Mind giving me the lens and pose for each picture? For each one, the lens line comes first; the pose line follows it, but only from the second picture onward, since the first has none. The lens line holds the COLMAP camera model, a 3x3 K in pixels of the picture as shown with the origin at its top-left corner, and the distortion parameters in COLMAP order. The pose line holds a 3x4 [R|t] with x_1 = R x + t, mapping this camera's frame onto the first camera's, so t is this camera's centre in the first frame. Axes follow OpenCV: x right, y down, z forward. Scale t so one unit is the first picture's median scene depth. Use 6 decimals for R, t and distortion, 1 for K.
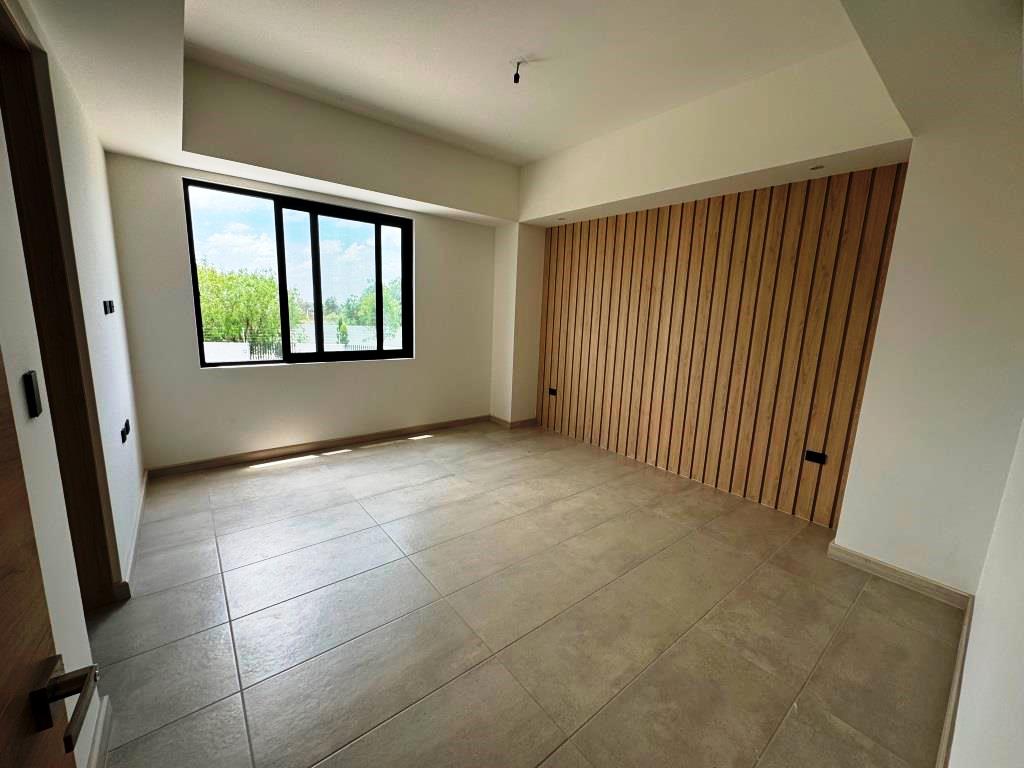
lens RADIAL K [[410.6, 0, 516.2], [0, 410.6, 383.4], [0, 0, 1]] dist [-0.003365, -0.000401]
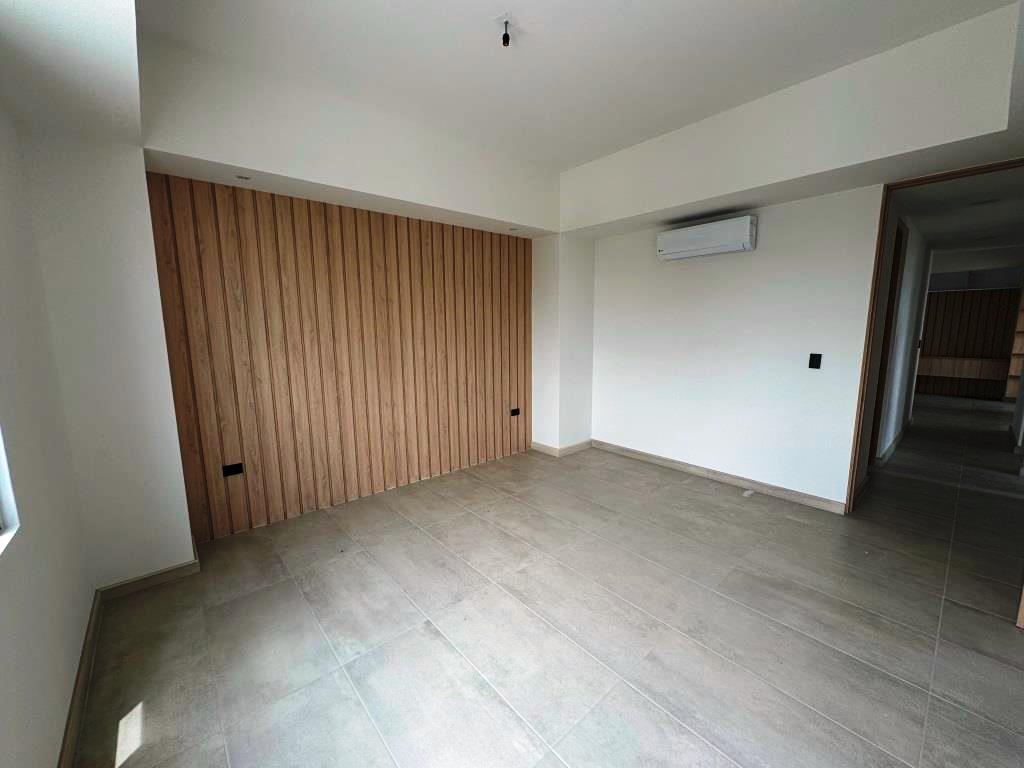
lens RADIAL K [[410.6, 0, 506.0], [0, 410.6, 383.3], [0, 0, 1]] dist [-0.003365, -0.000401]
pose [[-0.035567, -0.178448, 0.983306, -0.665637], [0.185442, 0.965662, 0.181954, -0.183985], [-0.982011, 0.188818, -0.001254, 0.840889]]
